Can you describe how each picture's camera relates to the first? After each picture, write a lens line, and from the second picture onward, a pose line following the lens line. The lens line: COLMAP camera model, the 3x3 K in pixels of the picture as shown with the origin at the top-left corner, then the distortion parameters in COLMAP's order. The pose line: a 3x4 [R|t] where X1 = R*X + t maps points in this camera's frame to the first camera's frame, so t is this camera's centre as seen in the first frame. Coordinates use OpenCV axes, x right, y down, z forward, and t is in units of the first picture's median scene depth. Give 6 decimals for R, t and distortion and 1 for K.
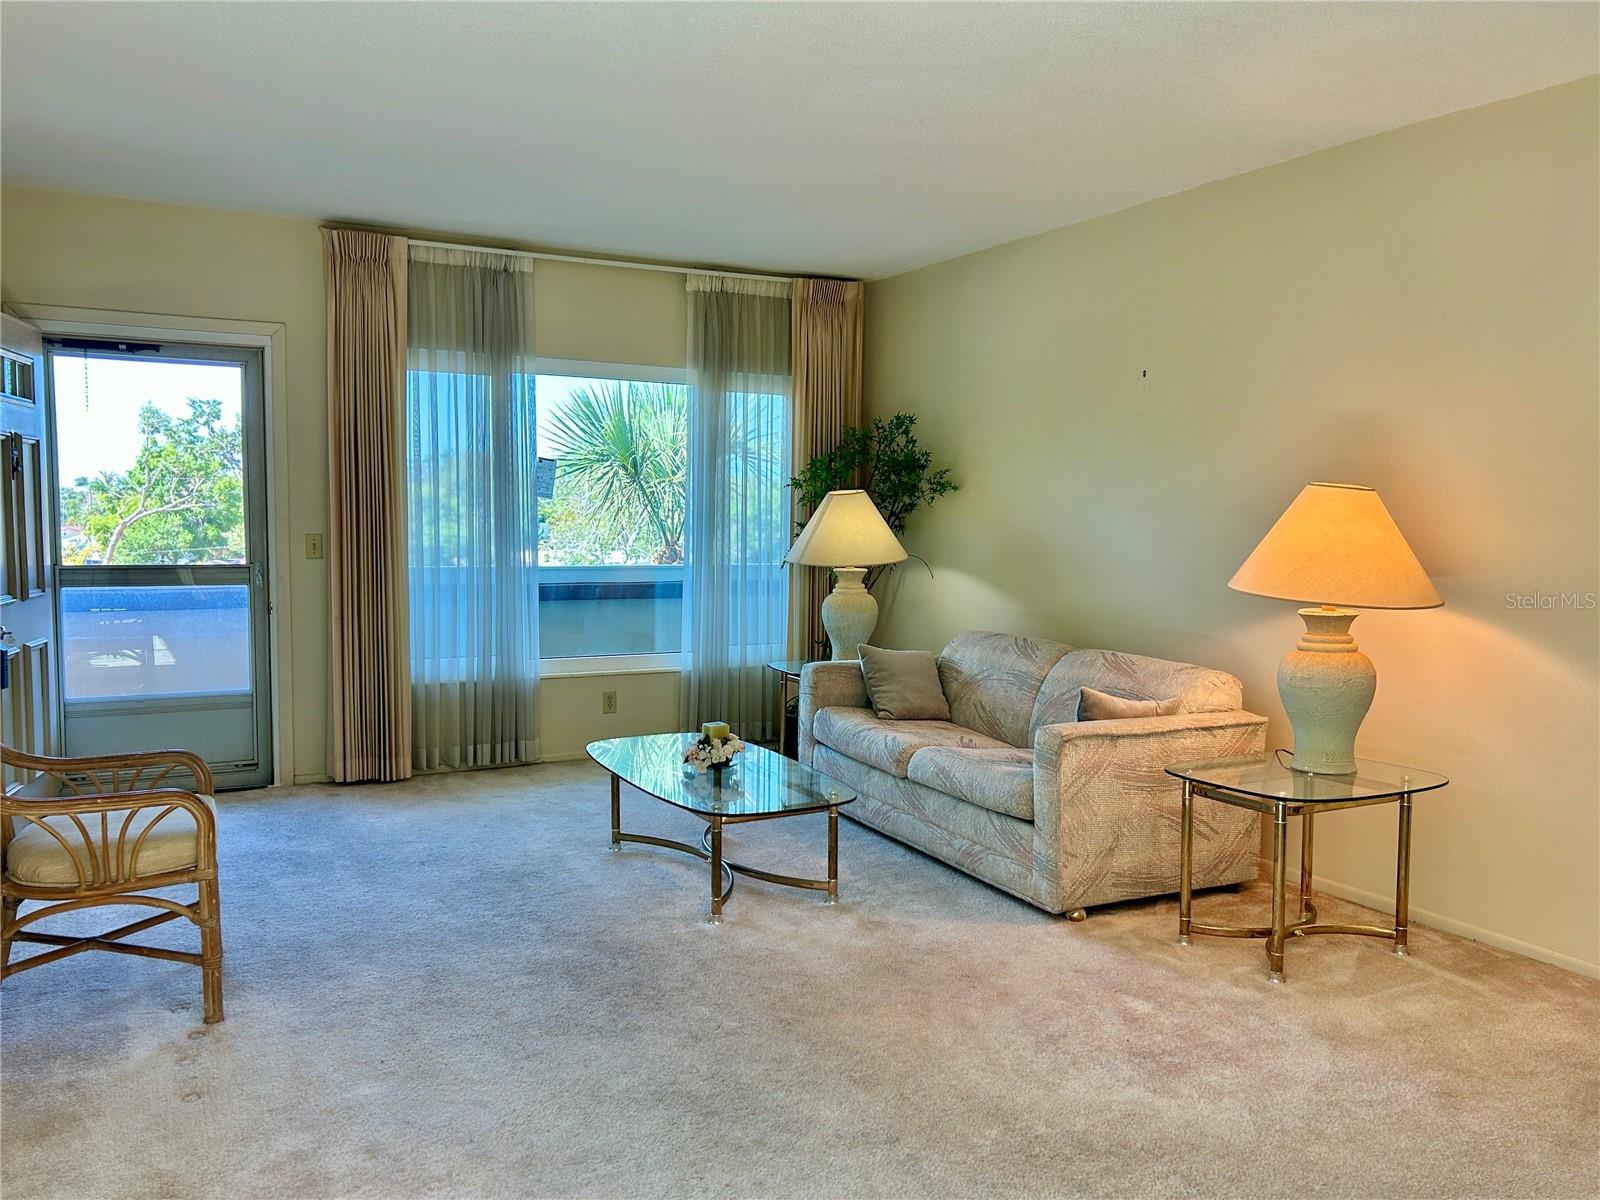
lens RADIAL K [[1242.2, 0, 800.0], [0, 1242.2, 600.0], [0, 0, 1]] dist [0.023984, -0.004766]
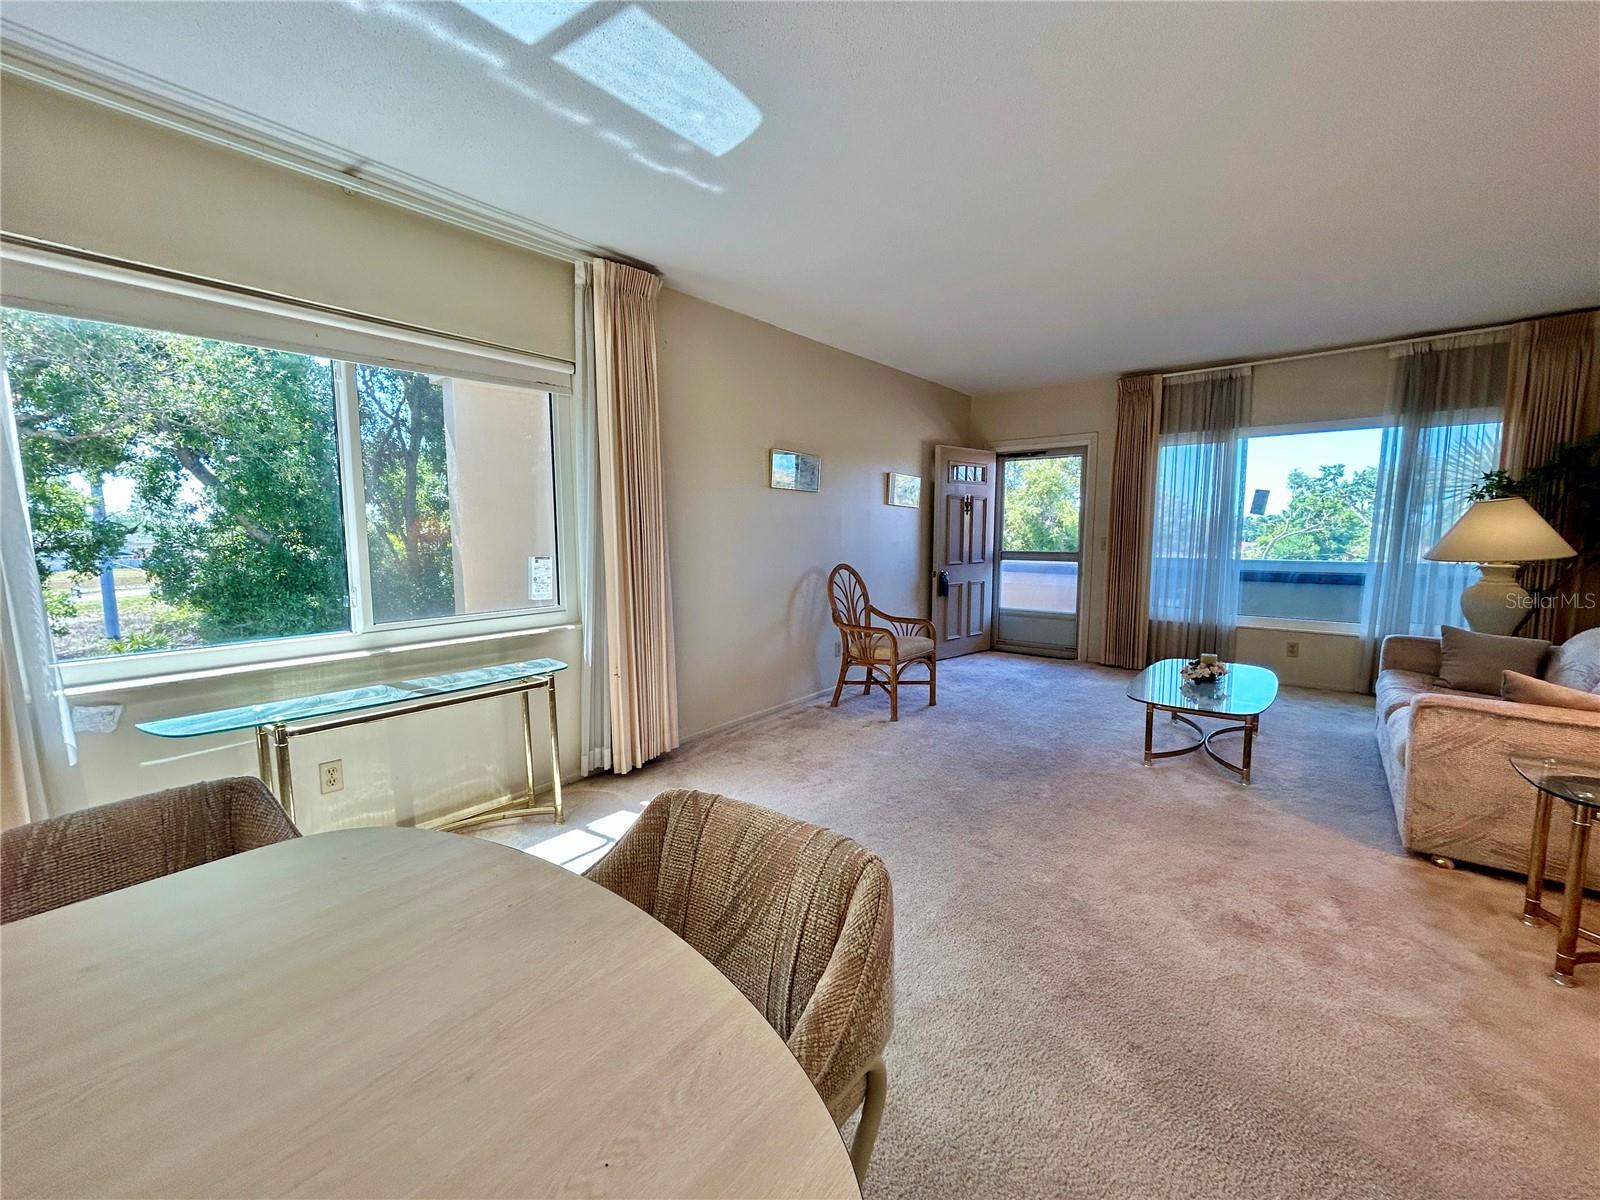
lens RADIAL K [[643.1, 0, 800.0], [0, 643.1, 600.0], [0, 0, 1]] dist [-0.000749, 0.000265]
pose [[0.403861, 0.084393, -0.910920, 0.352008], [-0.056537, 0.996135, 0.067221, 0.003965], [0.913072, 0.024353, 0.407071, 0.148177]]
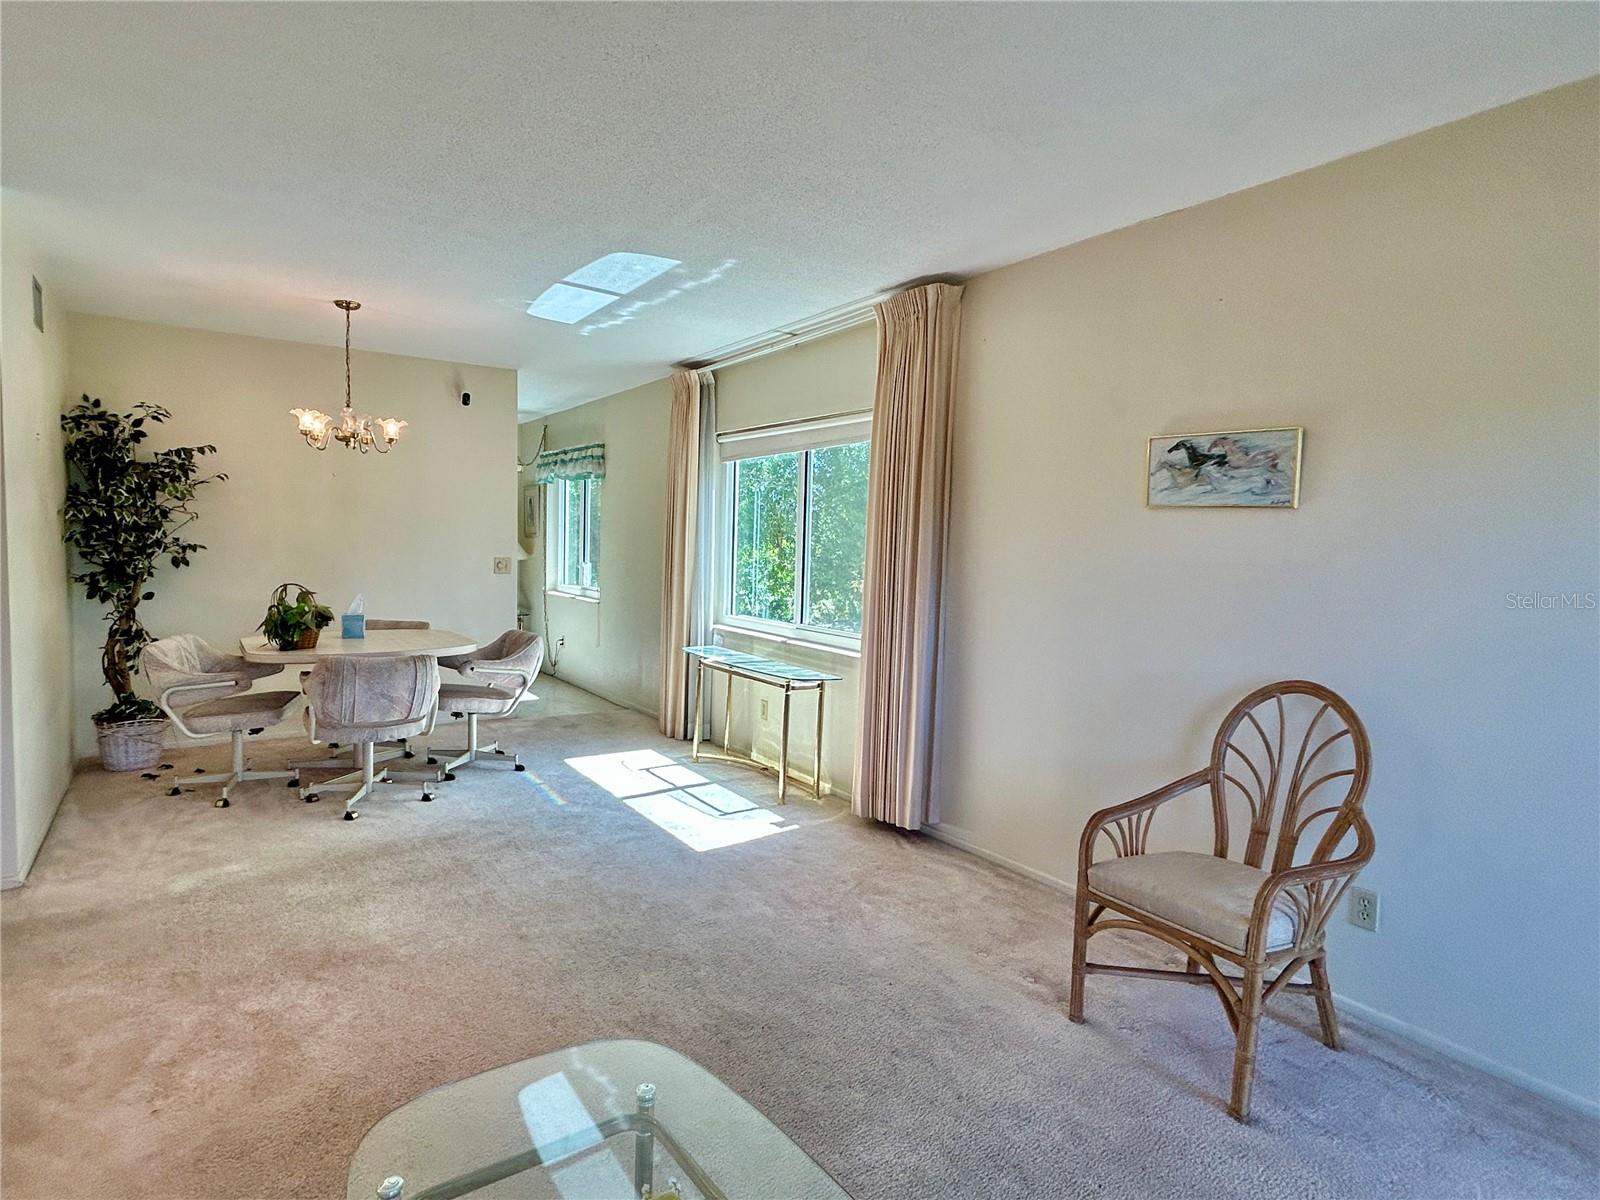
lens RADIAL K [[889.3, 0, 800.0], [0, 889.3, 600.0], [0, 0, 1]] dist [-0.000536, -0.000076]
pose [[-0.991141, -0.031171, -0.129102, -0.051332], [-0.048444, 0.989946, 0.132893, -0.078235], [0.123661, 0.137969, -0.982686, 0.936815]]
